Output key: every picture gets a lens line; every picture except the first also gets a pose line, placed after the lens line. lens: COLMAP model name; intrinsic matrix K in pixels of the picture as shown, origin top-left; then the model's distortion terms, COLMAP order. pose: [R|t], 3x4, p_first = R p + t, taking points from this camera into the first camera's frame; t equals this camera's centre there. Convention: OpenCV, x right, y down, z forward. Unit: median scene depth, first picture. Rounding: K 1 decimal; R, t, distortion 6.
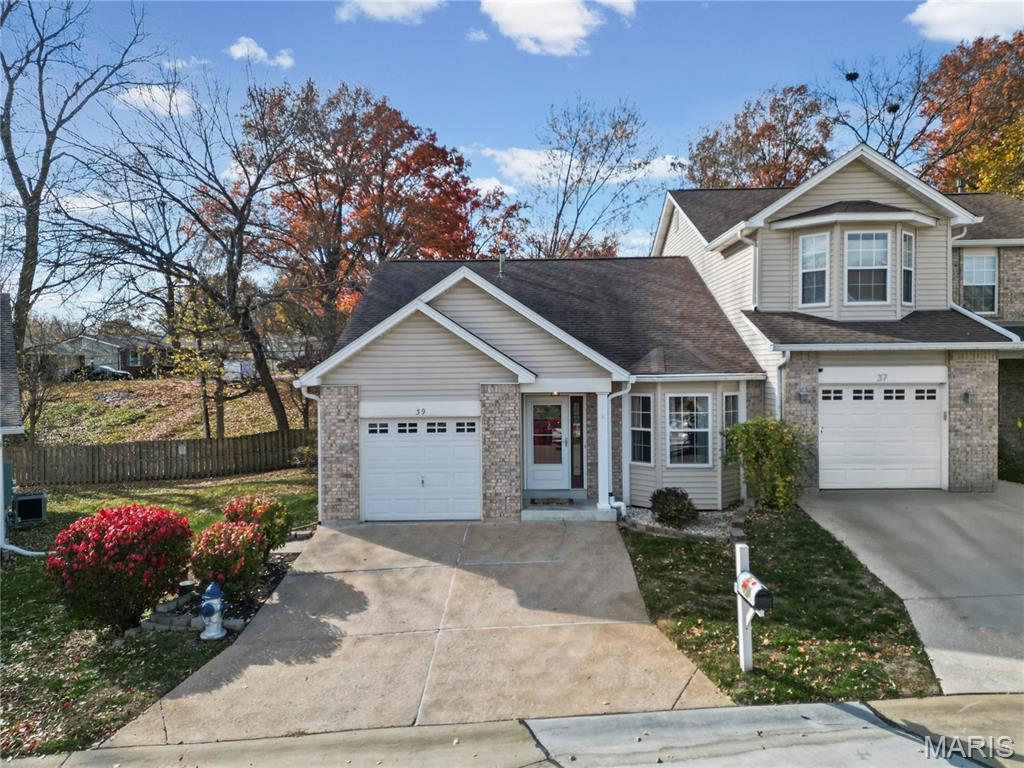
lens RADIAL K [[739.7, 0, 471.5], [0, 739.7, 384.8], [0, 0, 1]] dist [0.098143, -0.115862]
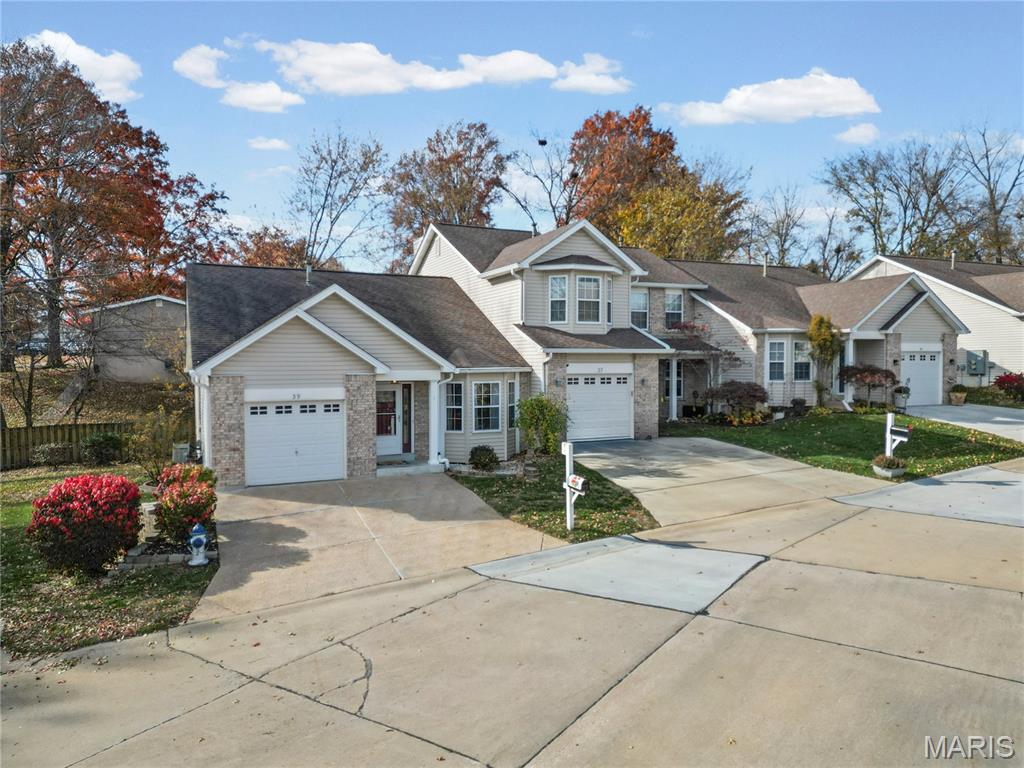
lens RADIAL K [[716.6, 0, 512.0], [0, 716.6, 384.0], [0, 0, 1]] dist [0.000334, 0.000288]
pose [[0.894562, -0.006433, 0.446897, -0.288321], [0.004010, 0.999972, 0.006367, 0.008929], [-0.446925, -0.003904, 0.894563, -0.261428]]
